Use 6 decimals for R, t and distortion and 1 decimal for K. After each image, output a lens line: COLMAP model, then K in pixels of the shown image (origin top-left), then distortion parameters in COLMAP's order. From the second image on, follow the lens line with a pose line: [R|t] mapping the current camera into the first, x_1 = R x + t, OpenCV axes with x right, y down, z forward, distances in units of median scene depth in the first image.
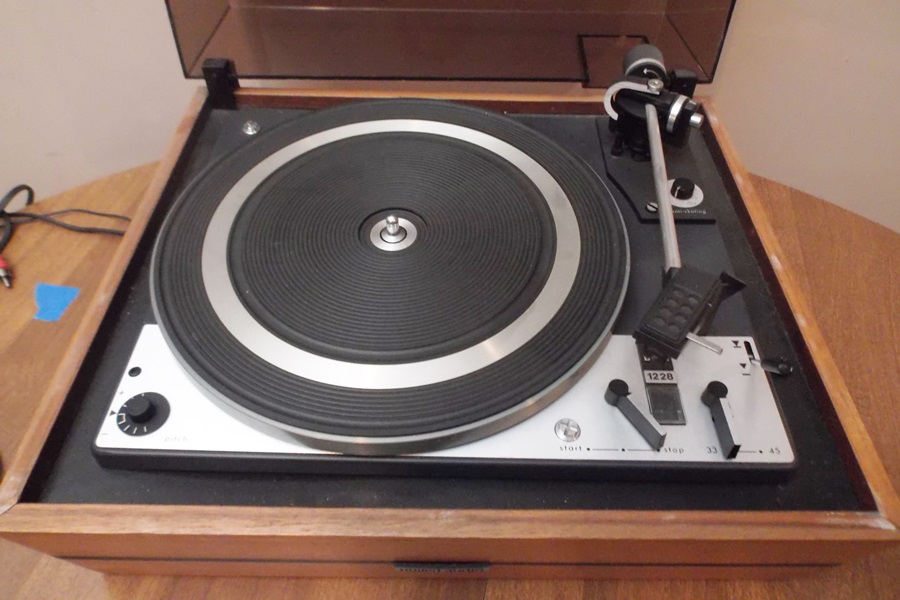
lens RADIAL K [[694.1, 0, 476.3], [0, 694.1, 301.0], [0, 0, 1]] dist [0.029152, -0.001930]
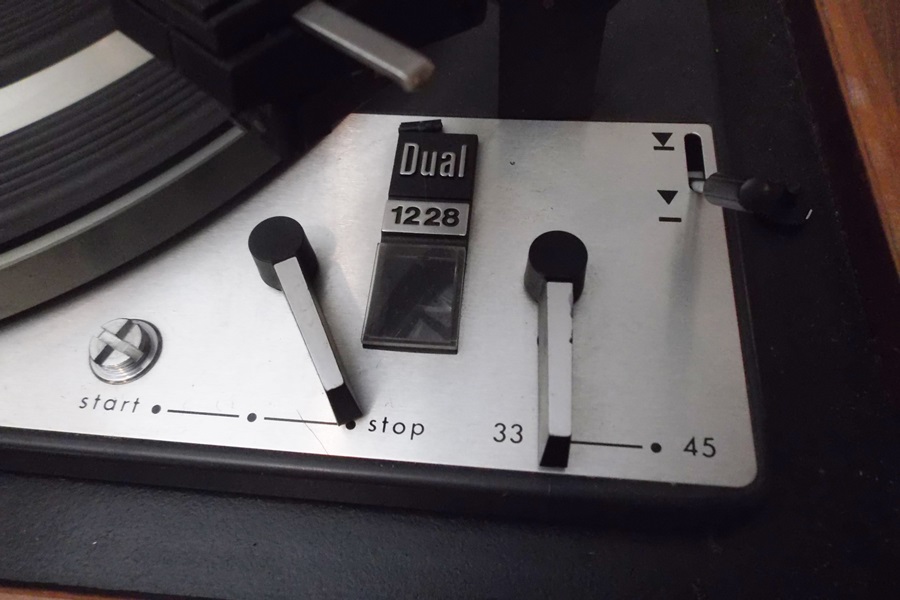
lens RADIAL K [[651.7, 0, 450.0], [0, 651.7, 300.0], [0, 0, 1]] dist [0.034583, -0.000315]
pose [[0.992464, 0.049893, -0.111915, 0.299876], [-0.025017, 0.976615, 0.213535, 0.072658], [0.119952, -0.209126, 0.970504, 0.614609]]
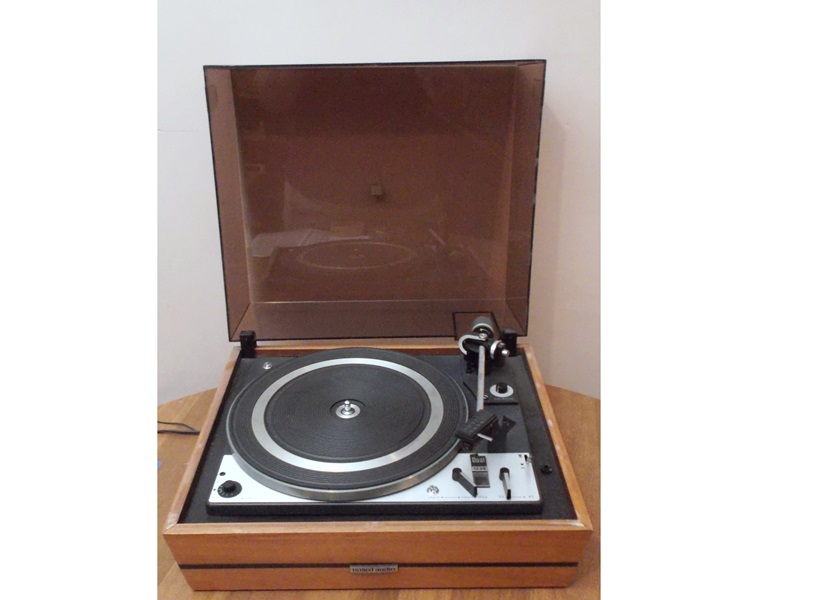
lens RADIAL K [[763.4, 0, 420.0], [0, 763.4, 300.0], [0, 0, 1]] dist [-0.006187, -0.002202]
pose [[0.999645, -0.025916, 0.006134, 0.083391], [0.026347, 0.928722, -0.369839, 0.446529], [0.003888, 0.369869, 0.929076, -1.194898]]
